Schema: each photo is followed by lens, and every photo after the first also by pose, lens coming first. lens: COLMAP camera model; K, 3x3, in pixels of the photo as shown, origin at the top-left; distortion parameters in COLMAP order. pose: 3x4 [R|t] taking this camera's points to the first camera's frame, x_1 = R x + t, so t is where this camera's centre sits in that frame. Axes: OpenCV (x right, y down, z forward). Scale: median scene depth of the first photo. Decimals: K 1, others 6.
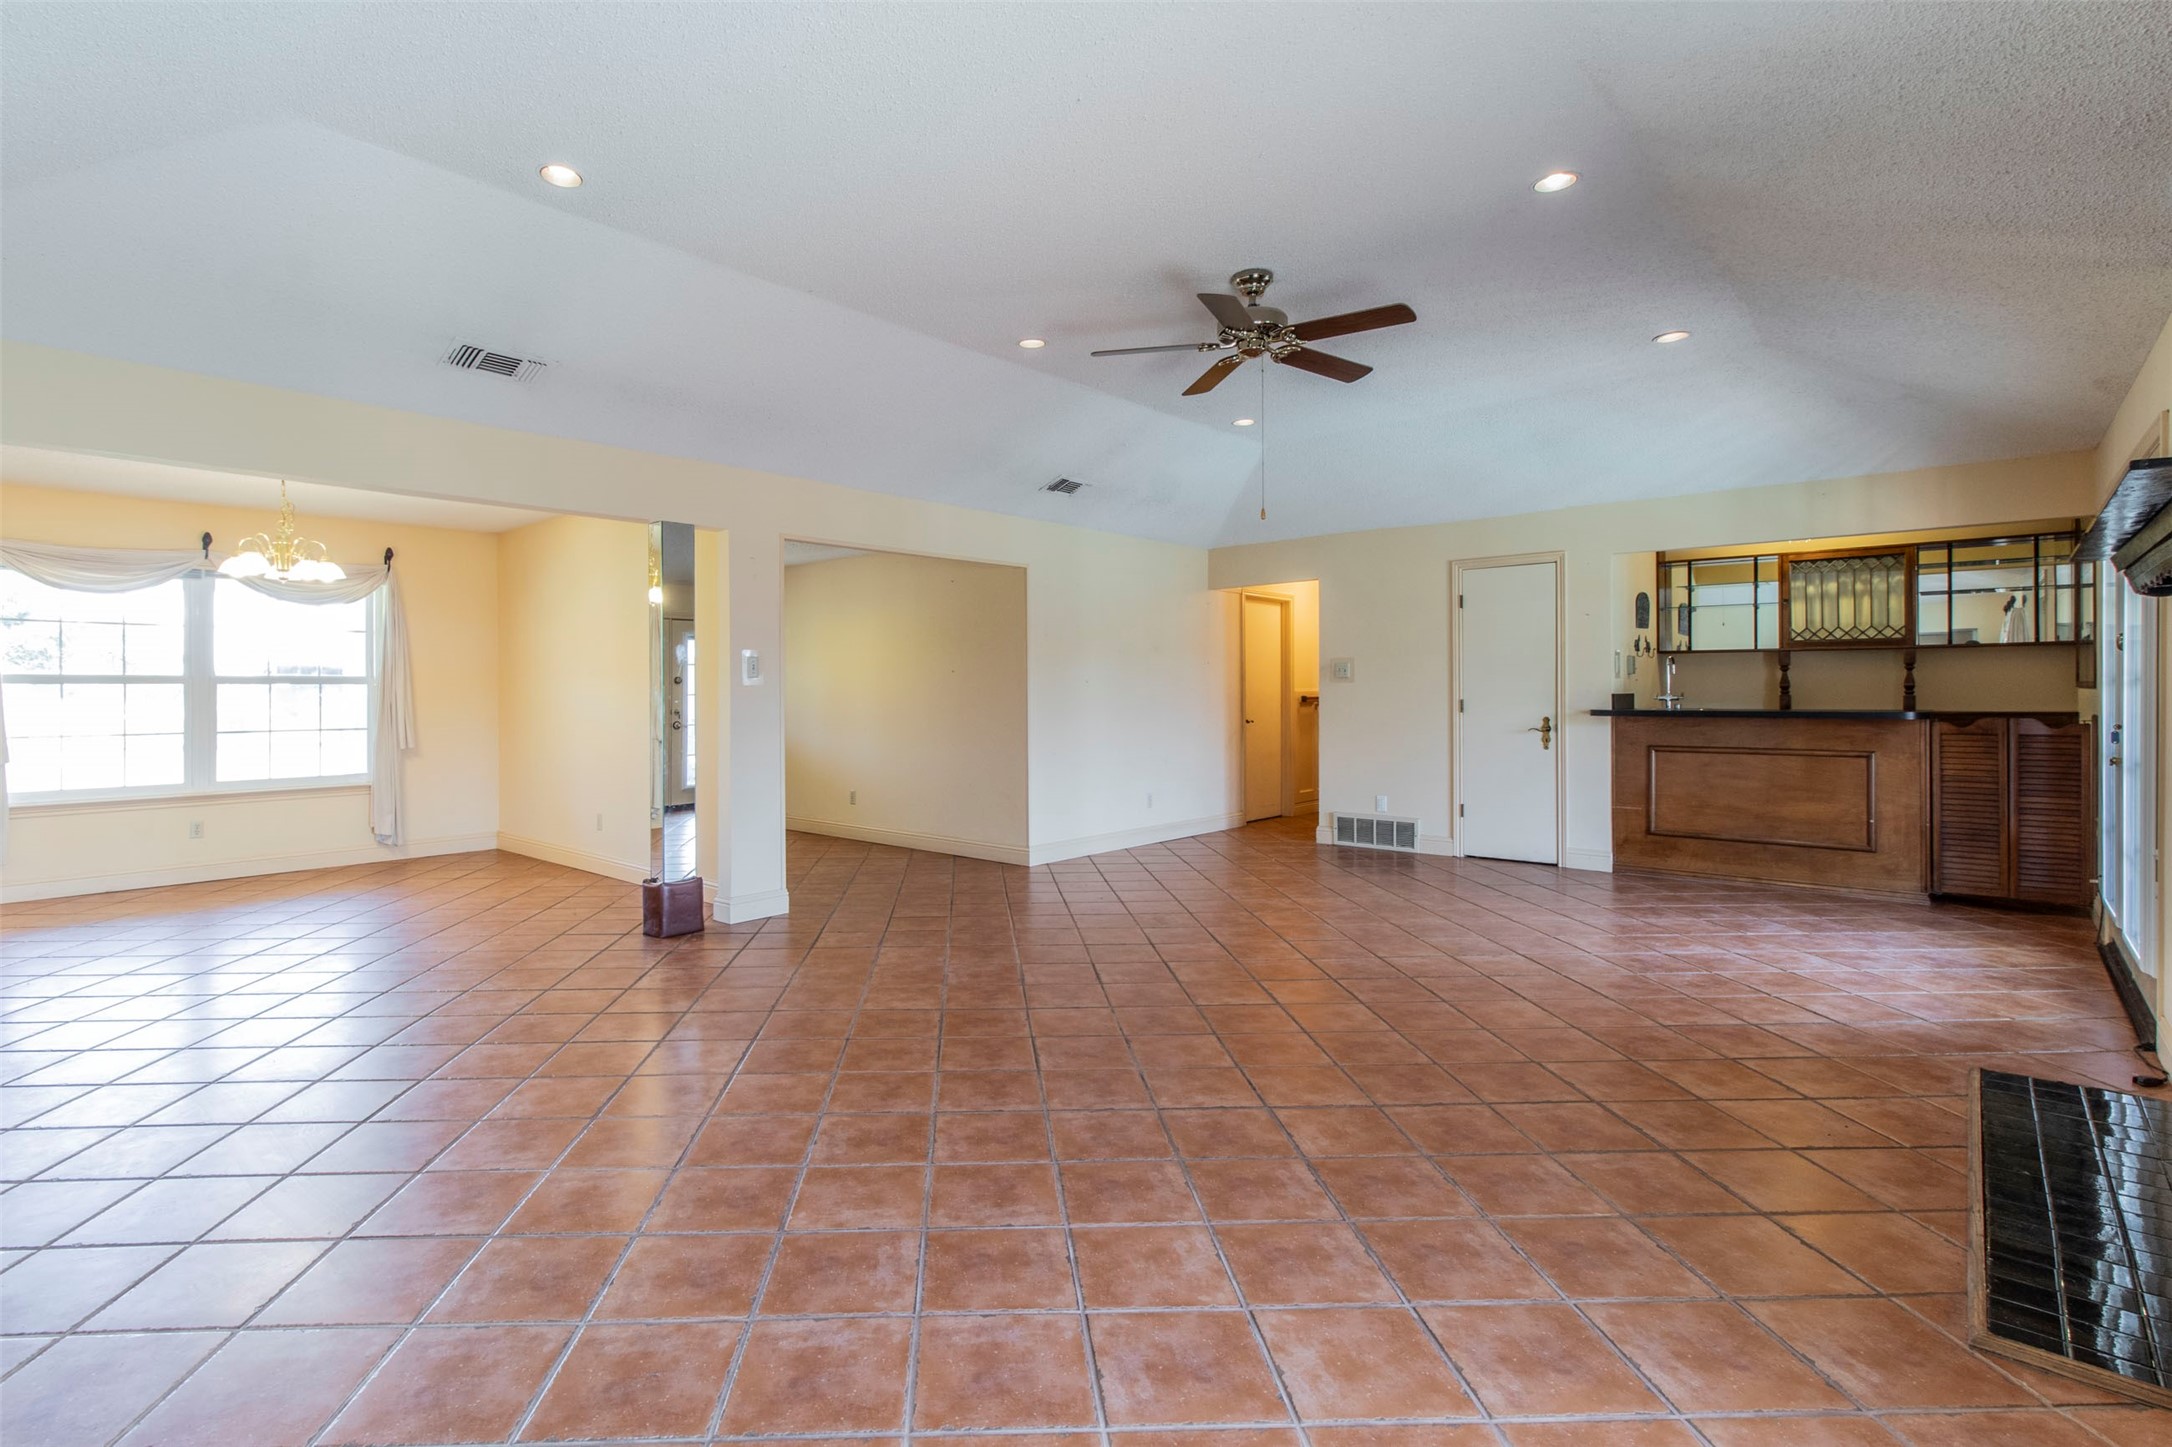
lens RADIAL K [[1005.7, 0, 1088.5], [0, 1005.7, 697.9], [0, 0, 1]] dist [0.000987, 0.000522]
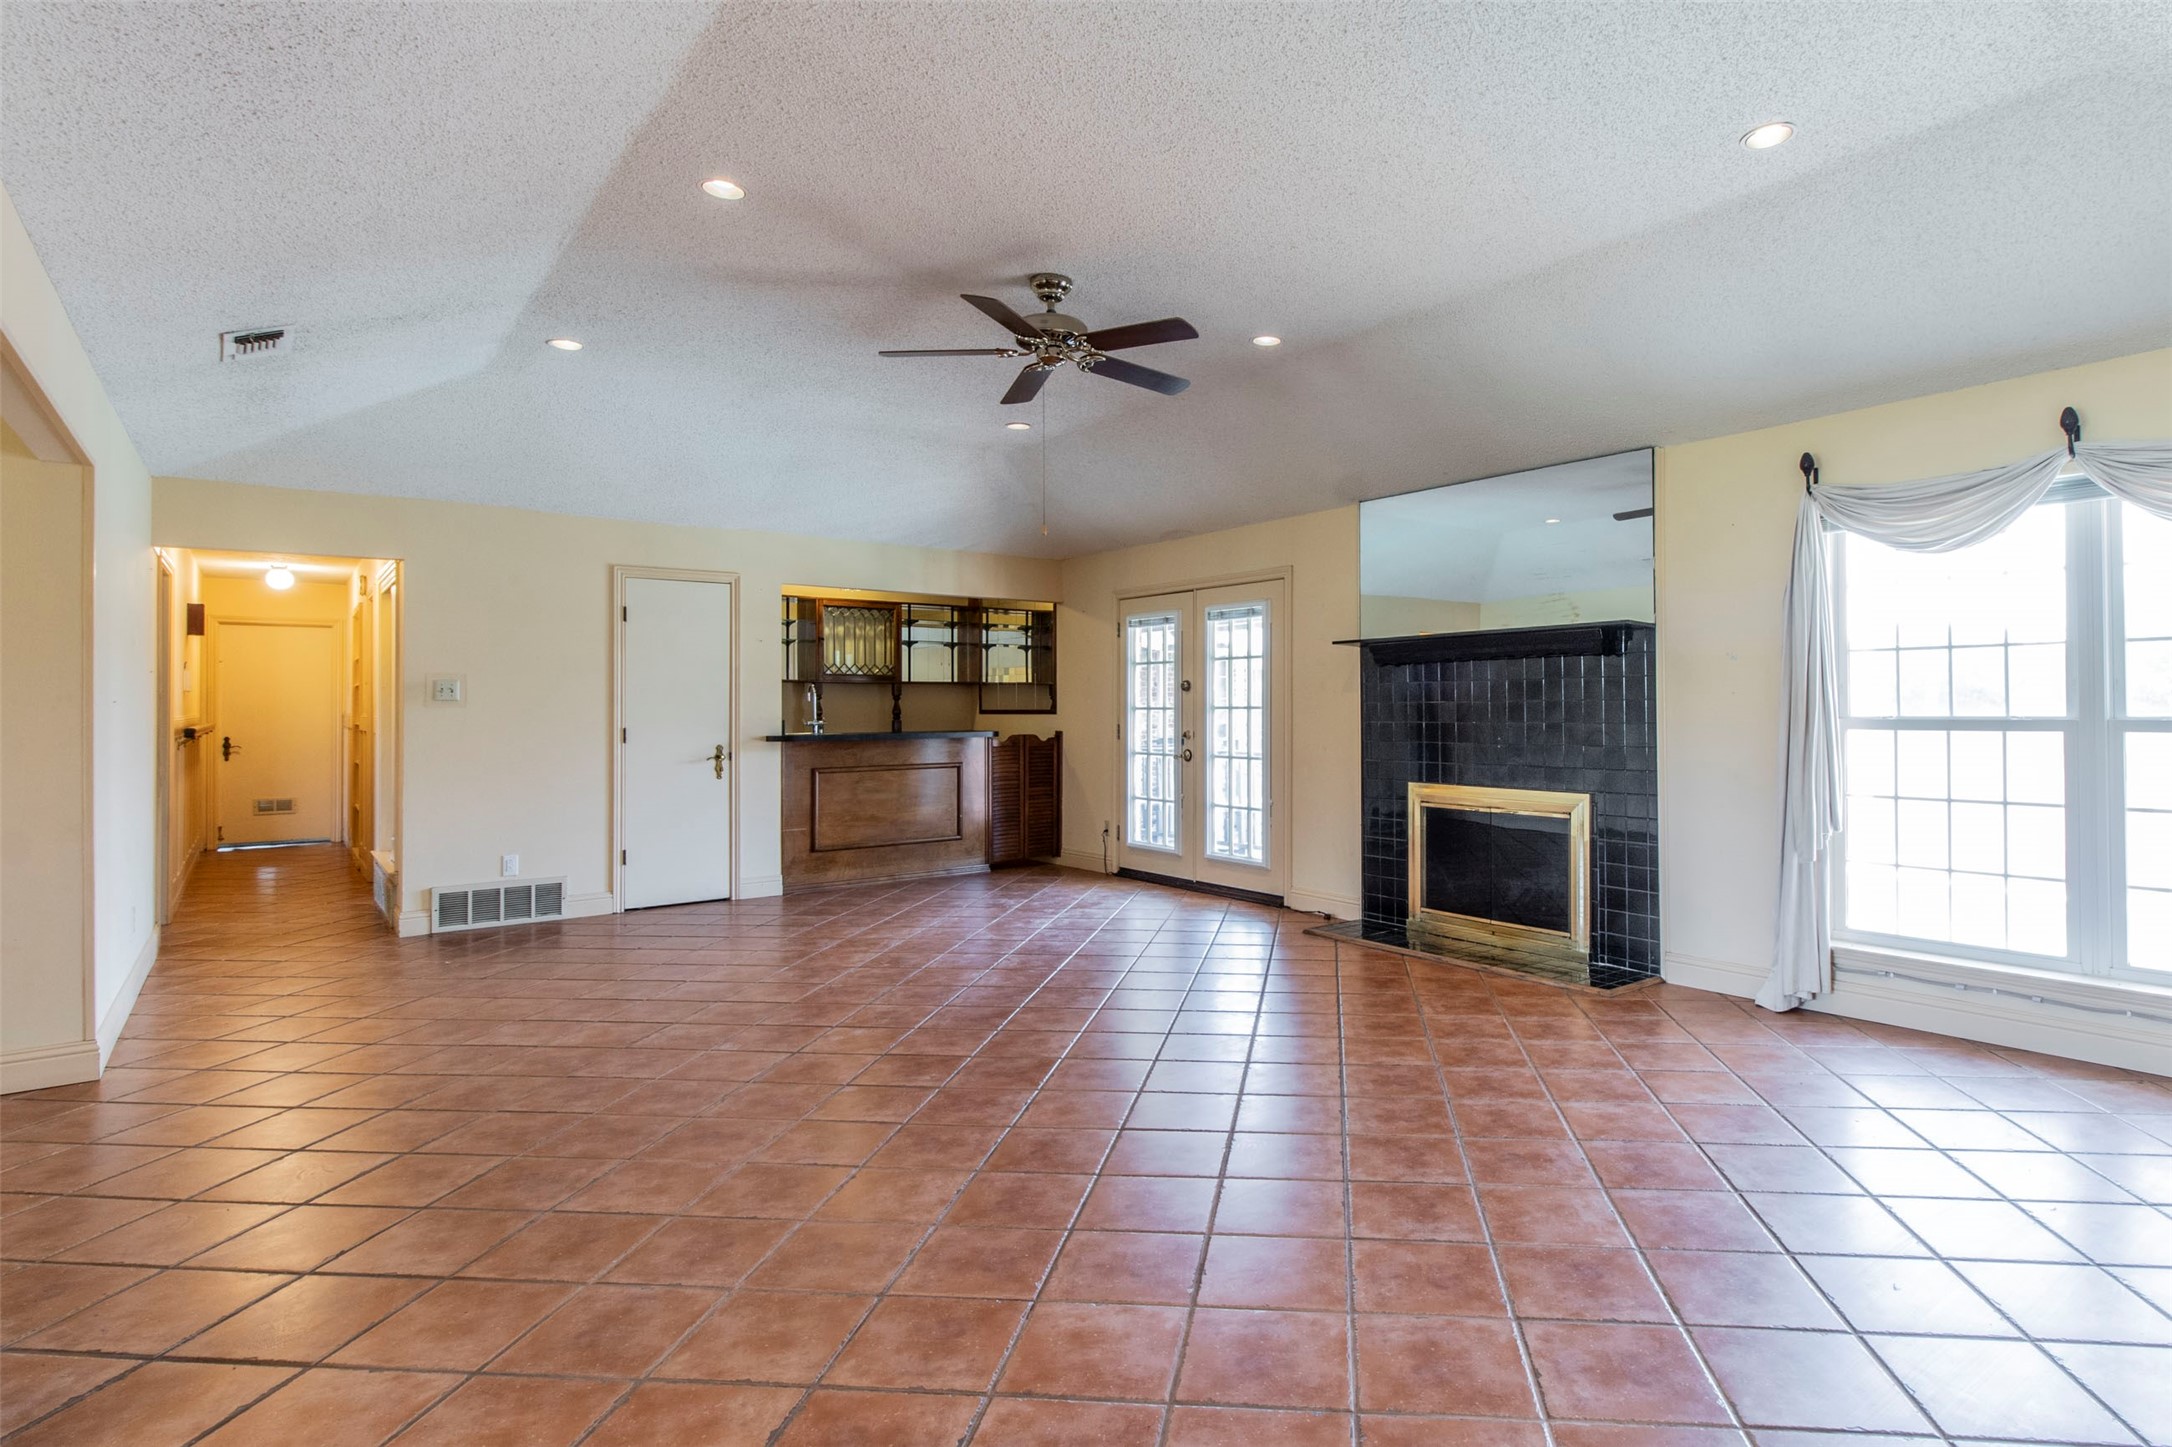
lens RADIAL K [[1133.7, 0, 1079.3], [0, 1133.7, 707.8], [0, 0, 1]] dist [-0.005402, -0.001243]
pose [[0.216850, 0.006763, 0.976182, -0.525482], [0.012594, 0.999873, -0.009725, -0.001277], [-0.976124, 0.014403, 0.216737, 0.444088]]
